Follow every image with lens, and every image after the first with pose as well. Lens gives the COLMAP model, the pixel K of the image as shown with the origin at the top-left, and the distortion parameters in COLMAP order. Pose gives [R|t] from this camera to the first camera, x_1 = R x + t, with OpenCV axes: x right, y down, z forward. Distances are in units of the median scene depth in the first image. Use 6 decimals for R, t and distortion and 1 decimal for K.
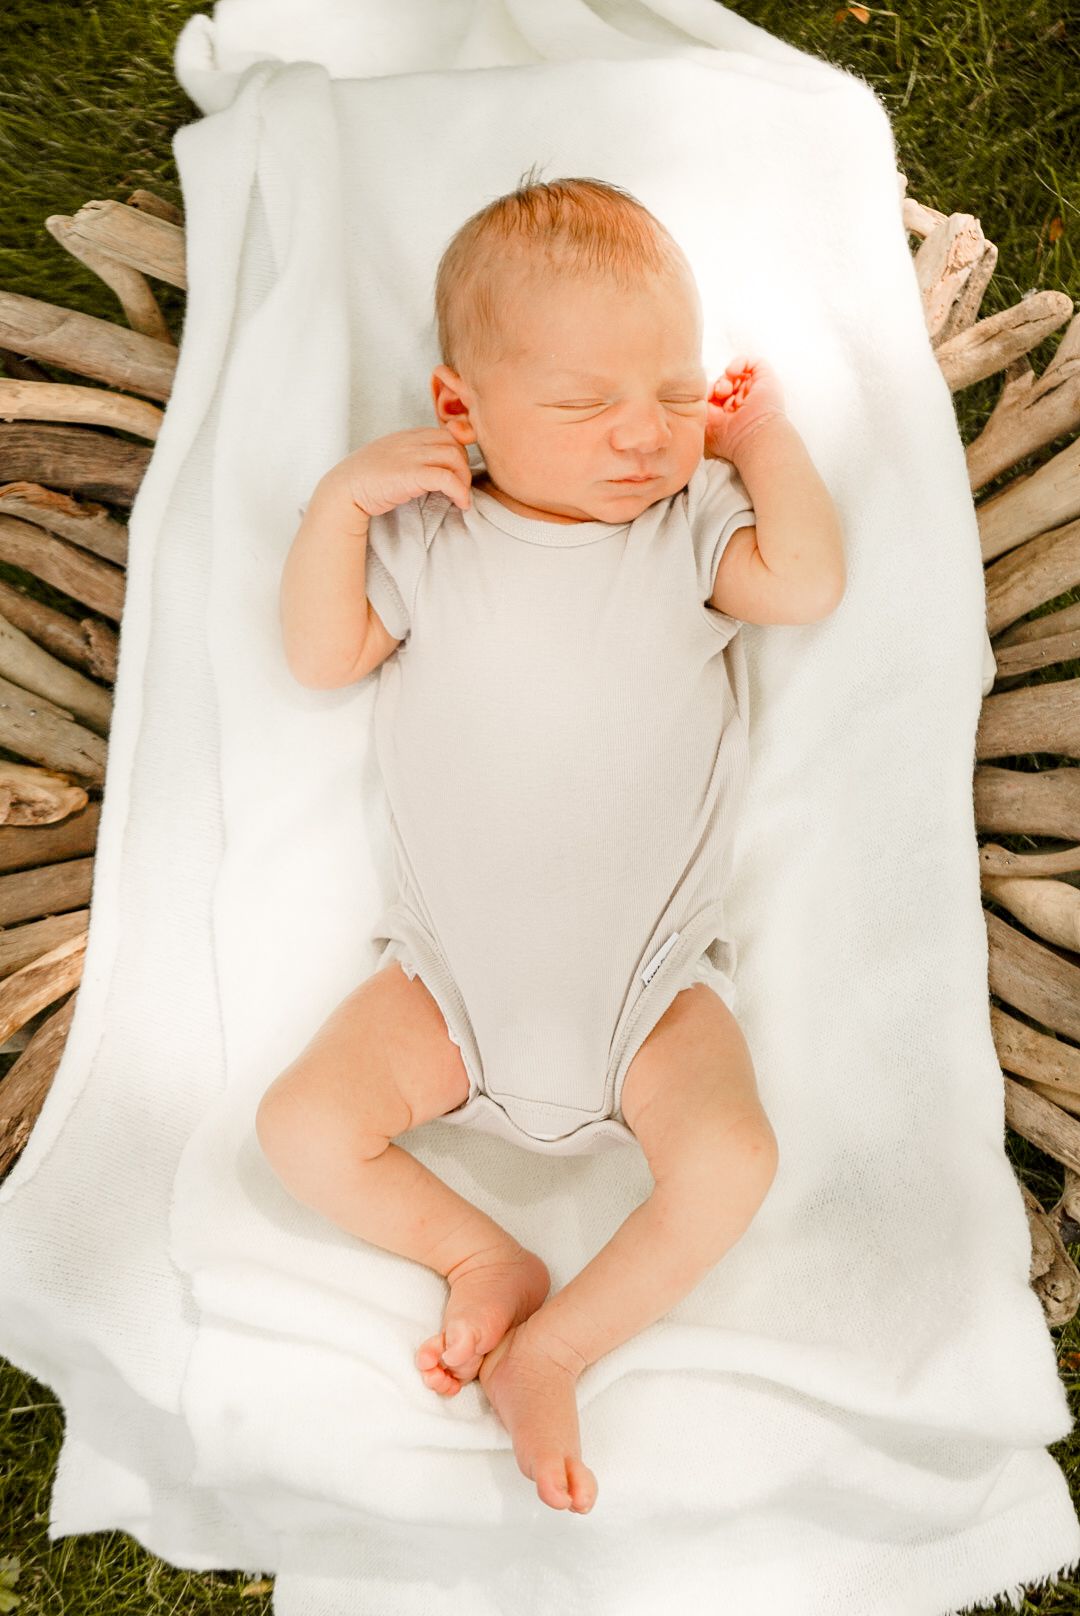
lens RADIAL K [[2027.1, 0, 473.1], [0, 2027.1, 790.1], [0, 0, 1]] dist [0.040868, 0.000000]
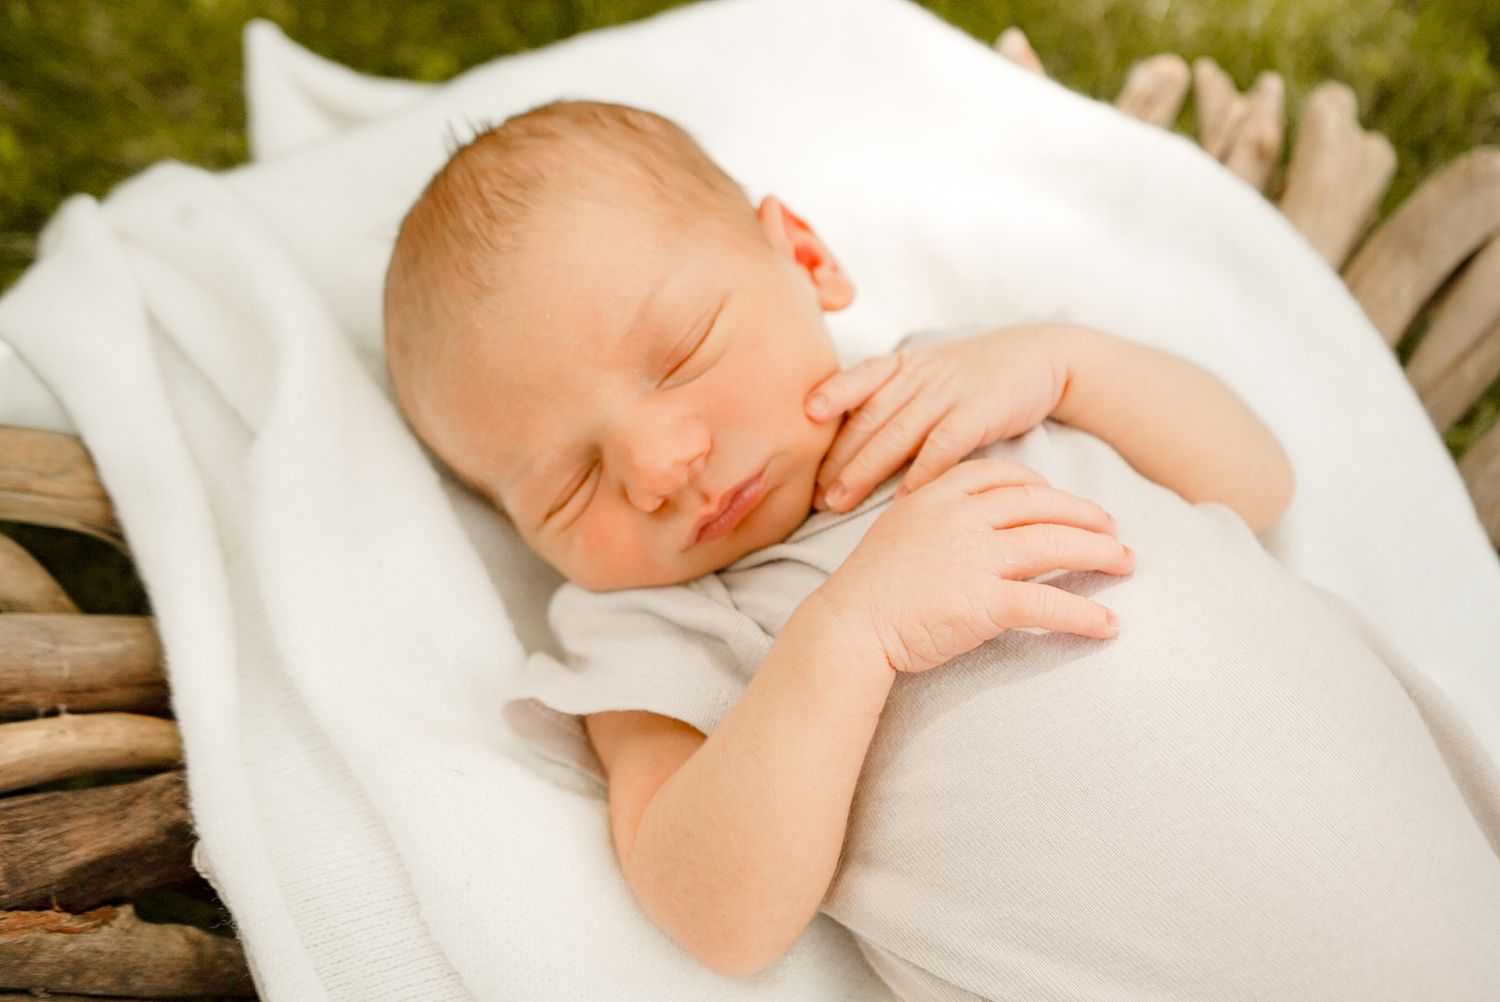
lens RADIAL K [[1665.7, 0, 746.2], [0, 1665.7, 503.0], [0, 0, 1]] dist [0.001383, 0.000000]
pose [[0.806860, -0.393196, 0.440878, -0.205802], [0.552989, 0.765241, -0.329560, 0.016617], [-0.207796, 0.509710, 0.834875, 0.557787]]
